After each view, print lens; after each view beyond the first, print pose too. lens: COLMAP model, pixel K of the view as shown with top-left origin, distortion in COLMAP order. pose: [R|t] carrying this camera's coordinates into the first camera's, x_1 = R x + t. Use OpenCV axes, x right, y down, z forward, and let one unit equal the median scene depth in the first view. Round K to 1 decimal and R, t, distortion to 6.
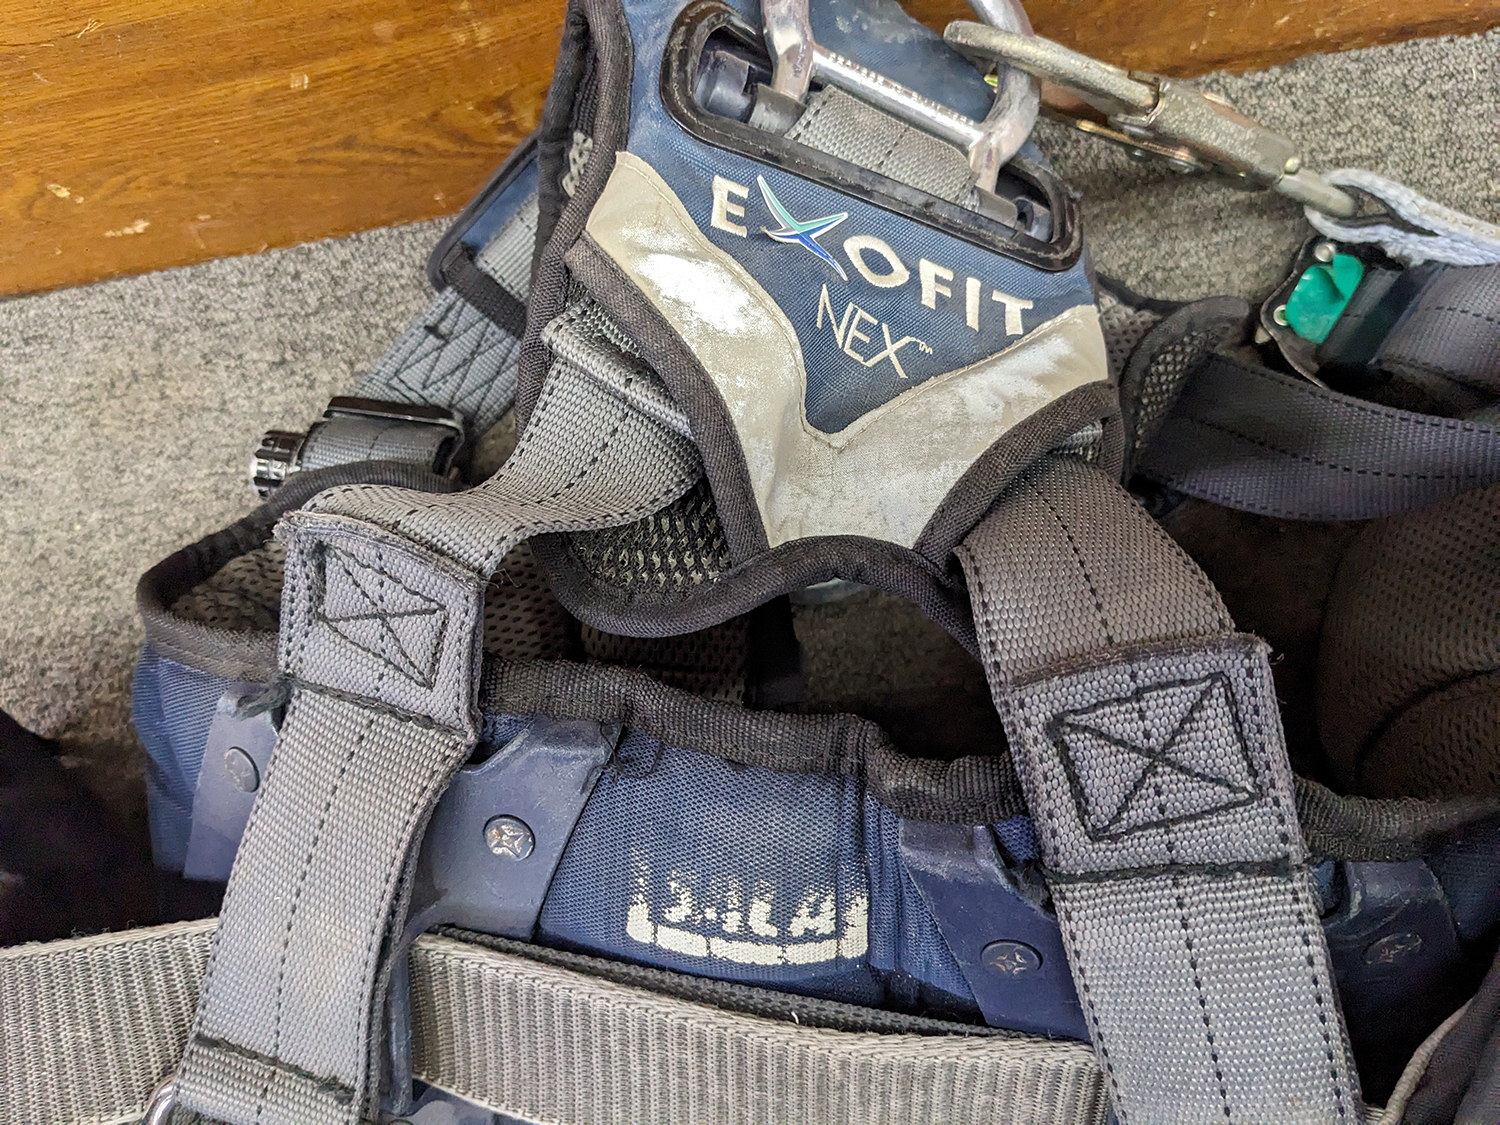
lens RADIAL K [[1164.2, 0, 755.5], [0, 1164.2, 552.3], [0, 0, 1]] dist [0.033490, -0.060470]
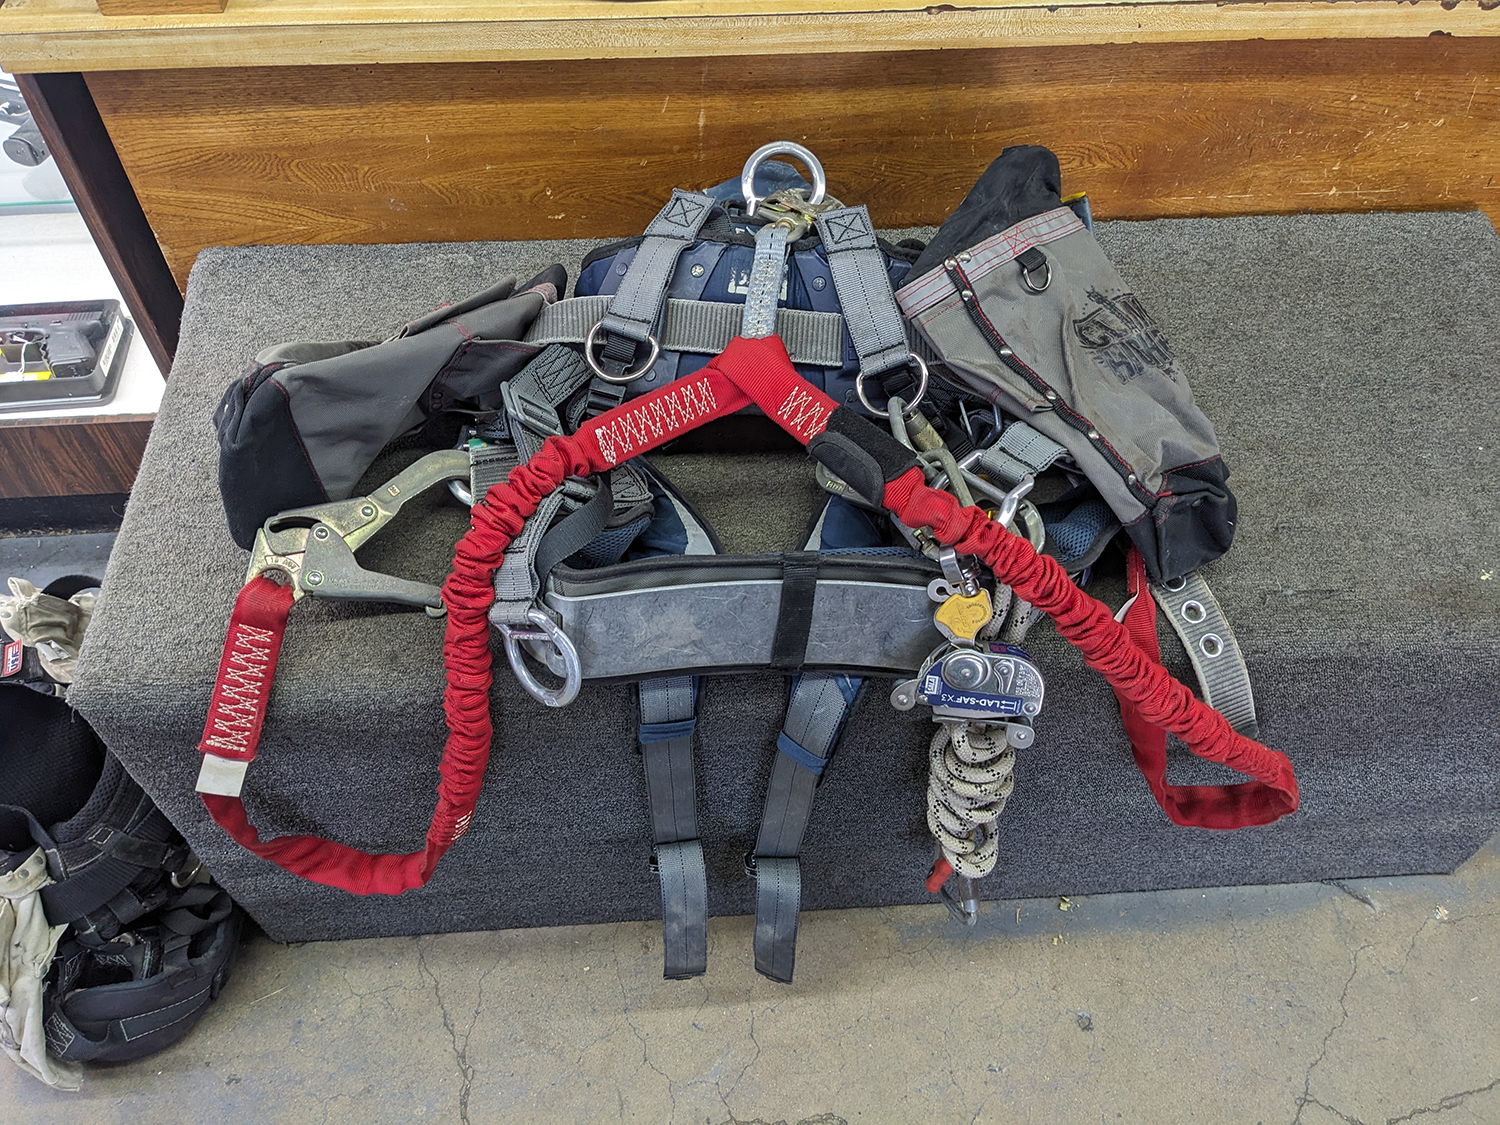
lens RADIAL K [[1164.2, 0, 731.1], [0, 1164.2, 534.1], [0, 0, 1]] dist [0.033490, -0.060470]
pose [[0.992424, 0.117177, 0.036945, -0.159043], [-0.088279, 0.889205, -0.448911, 3.003643], [-0.085454, 0.442248, 0.892813, -2.282106]]
